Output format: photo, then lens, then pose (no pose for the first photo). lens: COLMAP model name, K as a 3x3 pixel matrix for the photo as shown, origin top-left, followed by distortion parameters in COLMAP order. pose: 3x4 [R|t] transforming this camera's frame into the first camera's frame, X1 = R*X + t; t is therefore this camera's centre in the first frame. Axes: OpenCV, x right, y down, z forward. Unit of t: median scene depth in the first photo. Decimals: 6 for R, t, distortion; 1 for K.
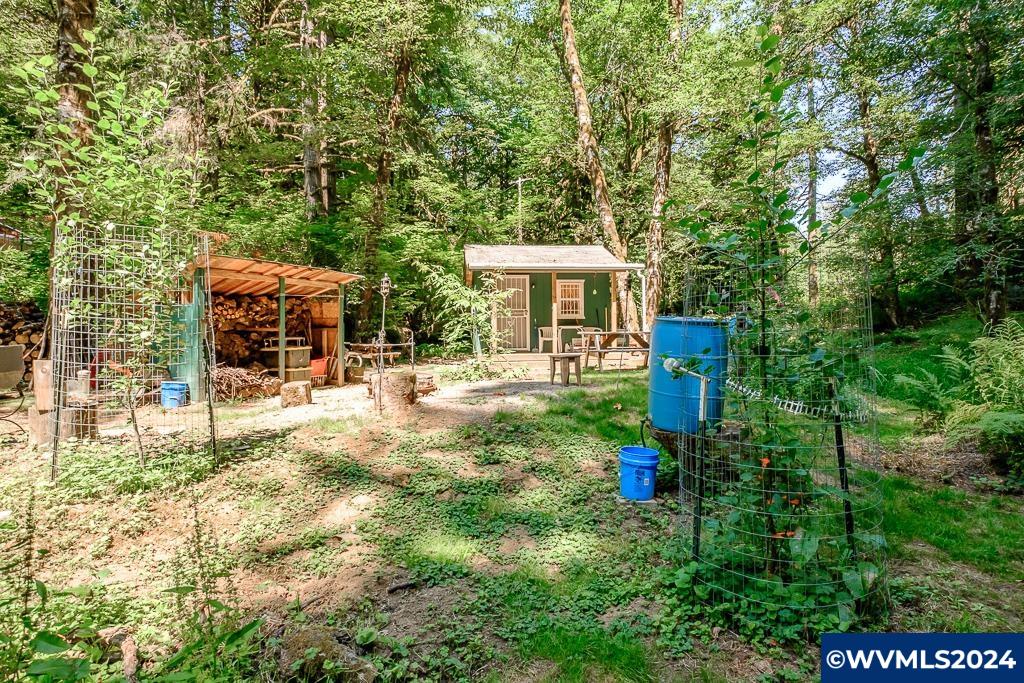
lens RADIAL K [[530.0, 0, 512.0], [0, 530.0, 341.5], [0, 0, 1]] dist [0.001128, 0.000024]
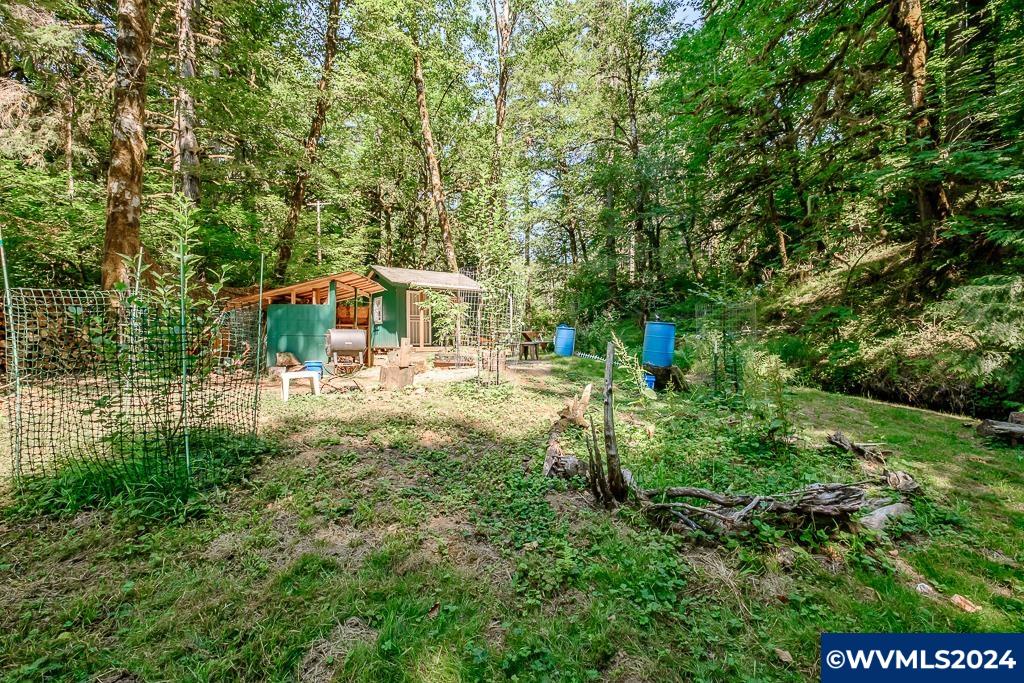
lens RADIAL K [[439.1, 0, 512.0], [0, 439.1, 341.5], [0, 0, 1]] dist [-0.002101, -0.000180]
pose [[0.852142, 0.002338, 0.523305, -0.330218], [0.001904, 0.999970, -0.007567, 0.014645], [-0.523307, 0.007444, 0.852112, -0.098692]]
